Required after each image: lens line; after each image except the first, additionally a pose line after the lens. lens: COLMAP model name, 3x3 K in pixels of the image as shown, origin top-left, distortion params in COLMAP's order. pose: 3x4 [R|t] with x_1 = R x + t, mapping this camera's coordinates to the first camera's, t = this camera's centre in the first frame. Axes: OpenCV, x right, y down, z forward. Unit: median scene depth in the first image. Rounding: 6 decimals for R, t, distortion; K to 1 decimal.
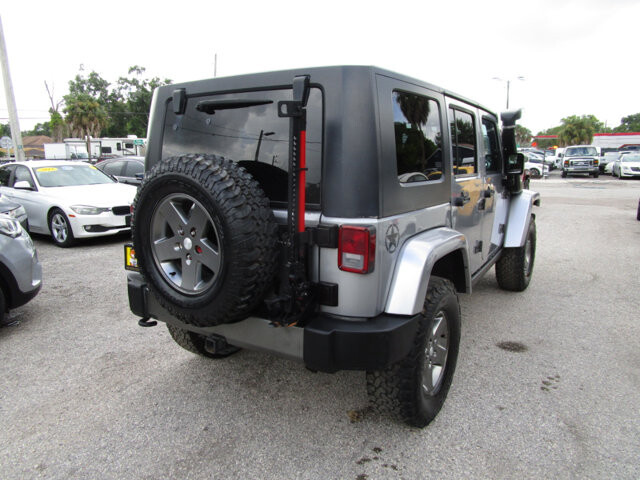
lens RADIAL K [[463.6, 0, 317.0], [0, 463.6, 244.4], [0, 0, 1]] dist [-0.016497, 0.006968]
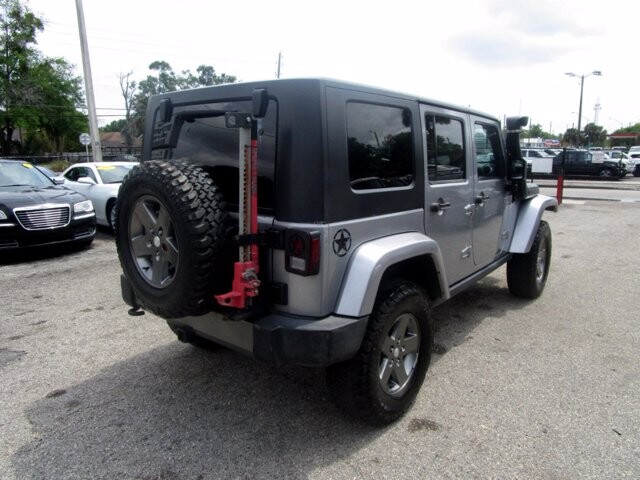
lens RADIAL K [[463.6, 0, 322.0], [0, 463.6, 238.2], [0, 0, 1]] dist [-0.016497, 0.006968]
pose [[0.993764, 0.029076, -0.107645, 0.220018], [-0.029930, 0.999532, -0.006325, -0.013813], [0.107411, 0.009507, 0.994169, -0.045203]]
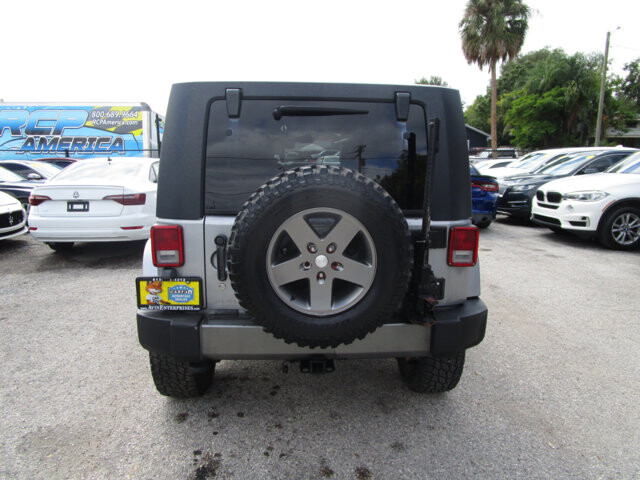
lens RADIAL K [[463.6, 0, 307.7], [0, 463.6, 243.7], [0, 0, 1]] dist [-0.016497, 0.006968]
pose [[0.805703, -0.106633, 0.582643, -0.817283], [0.108820, 0.993567, 0.031358, -0.067652], [-0.582238, 0.038138, 0.812123, 0.250827]]
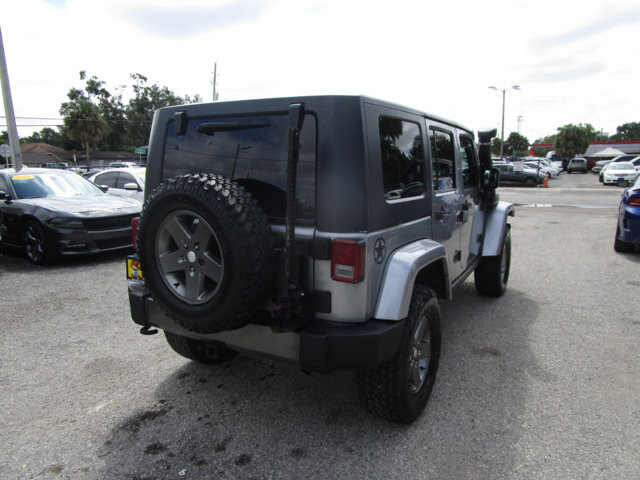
lens RADIAL K [[463.6, 0, 317.3], [0, 463.6, 244.7], [0, 0, 1]] dist [-0.016497, 0.006968]
pose [[0.999184, -0.006682, 0.039843, -0.028276], [0.007310, 0.999851, -0.015653, -0.010181], [-0.039732, 0.015932, 0.999083, -0.089406]]
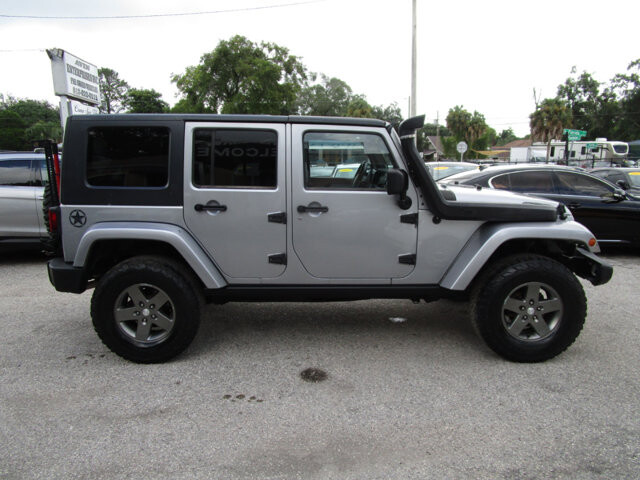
lens RADIAL K [[463.6, 0, 311.5], [0, 463.6, 240.5], [0, 0, 1]] dist [-0.016497, 0.006968]
pose [[0.542004, 0.152763, -0.826375, 1.900759], [-0.164564, 0.983595, 0.073892, -0.184614], [0.824106, 0.095942, 0.558251, 0.741667]]
